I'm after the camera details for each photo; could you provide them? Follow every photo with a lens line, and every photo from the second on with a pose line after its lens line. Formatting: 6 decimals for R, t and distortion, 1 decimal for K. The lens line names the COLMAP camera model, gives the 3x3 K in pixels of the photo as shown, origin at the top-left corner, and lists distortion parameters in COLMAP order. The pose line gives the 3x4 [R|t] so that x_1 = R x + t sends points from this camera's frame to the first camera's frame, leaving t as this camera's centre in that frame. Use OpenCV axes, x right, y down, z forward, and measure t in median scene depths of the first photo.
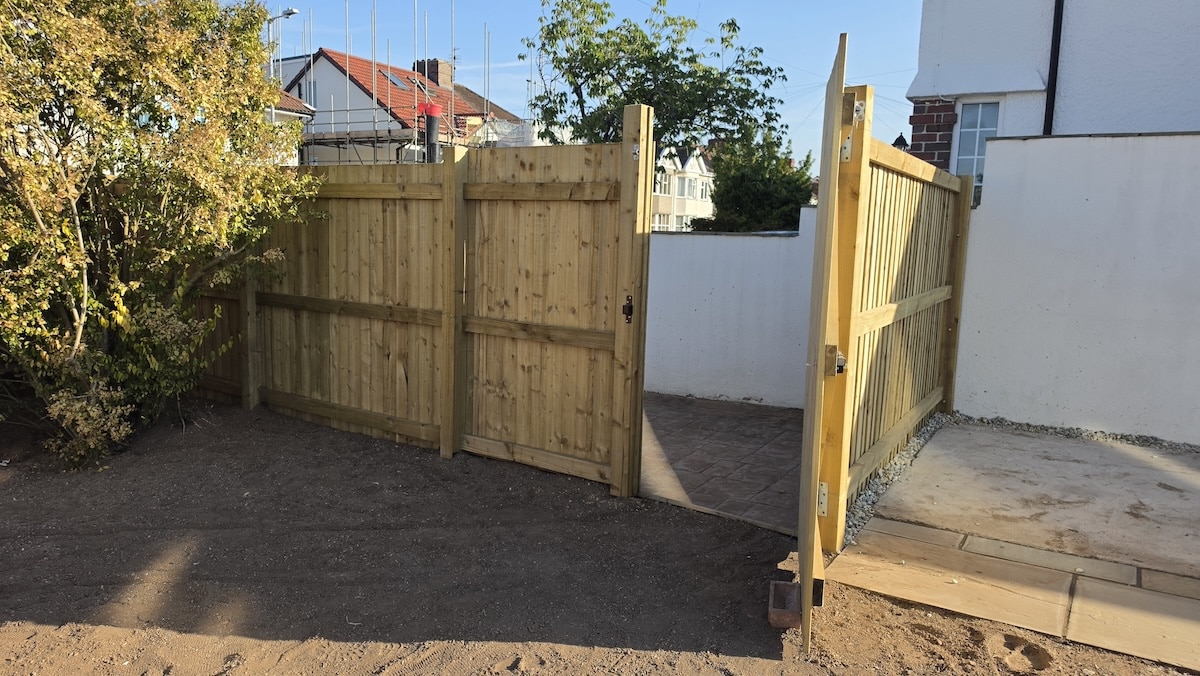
lens RADIAL K [[820.5, 0, 610.5], [0, 820.5, 345.7], [0, 0, 1]] dist [0.065137, -0.073288]
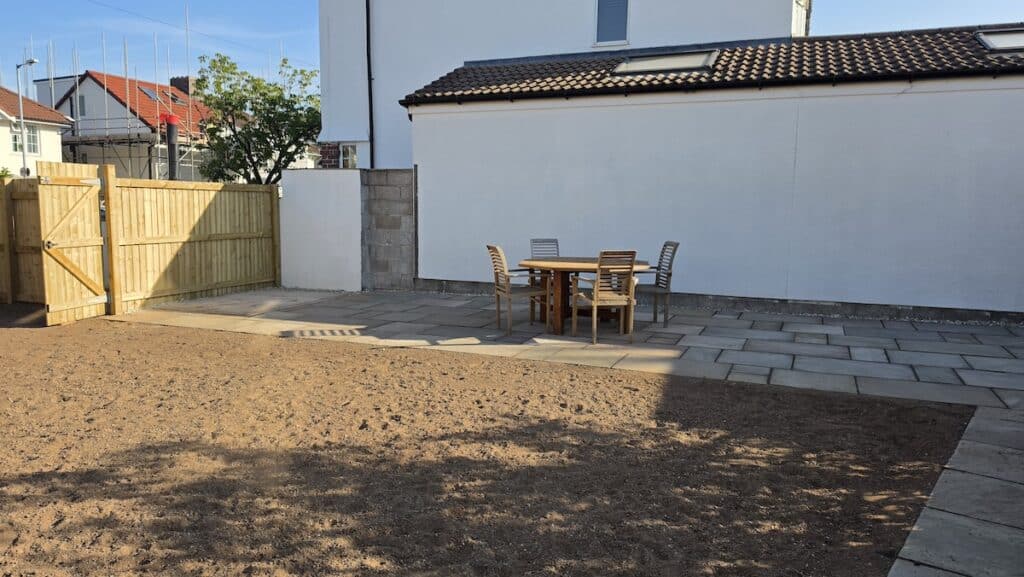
lens RADIAL K [[703.4, 0, 511.7], [0, 703.4, 288.8], [0, 0, 1]] dist [0.017605, -0.021237]
pose [[0.988720, -0.033588, 0.145960, 0.270649], [0.036399, 0.999199, -0.016631, 0.049753], [-0.145285, 0.021756, 0.989151, -0.362915]]
